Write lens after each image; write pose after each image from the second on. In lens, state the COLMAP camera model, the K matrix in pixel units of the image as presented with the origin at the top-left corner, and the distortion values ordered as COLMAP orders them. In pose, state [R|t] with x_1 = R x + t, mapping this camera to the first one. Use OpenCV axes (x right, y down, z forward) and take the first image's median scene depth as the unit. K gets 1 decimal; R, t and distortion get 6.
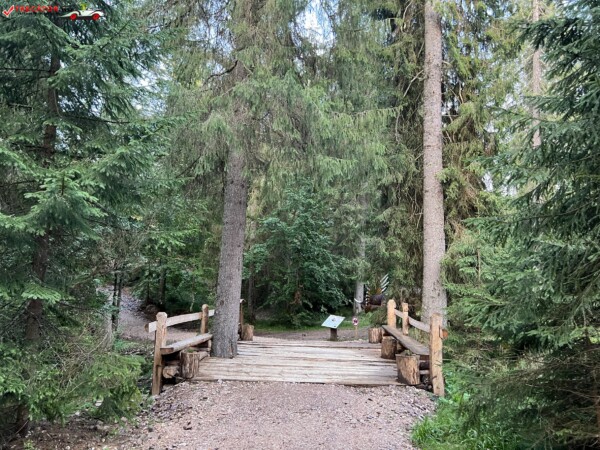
lens RADIAL K [[451.7, 0, 300.0], [0, 451.7, 225.0], [0, 0, 1]] dist [0.064658, -0.070631]
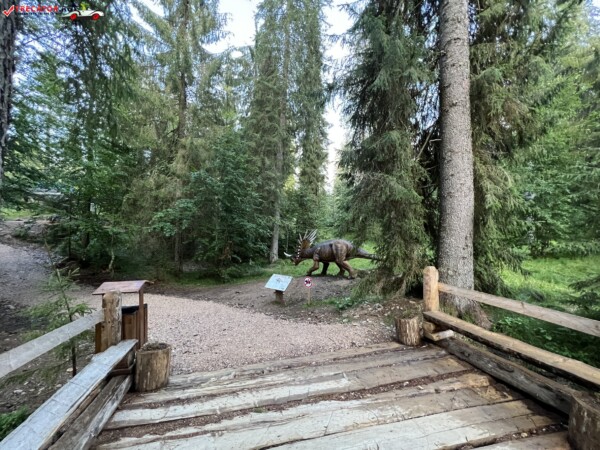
lens RADIAL K [[240.4, 0, 298.7], [0, 240.4, 227.1], [0, 0, 1]] dist [0.001675, 0.000128]
pose [[0.940453, 0.000634, 0.339923, -0.037007], [-0.029284, 0.996432, 0.079158, 0.051684], [-0.338660, -0.084399, 0.937116, 0.424527]]
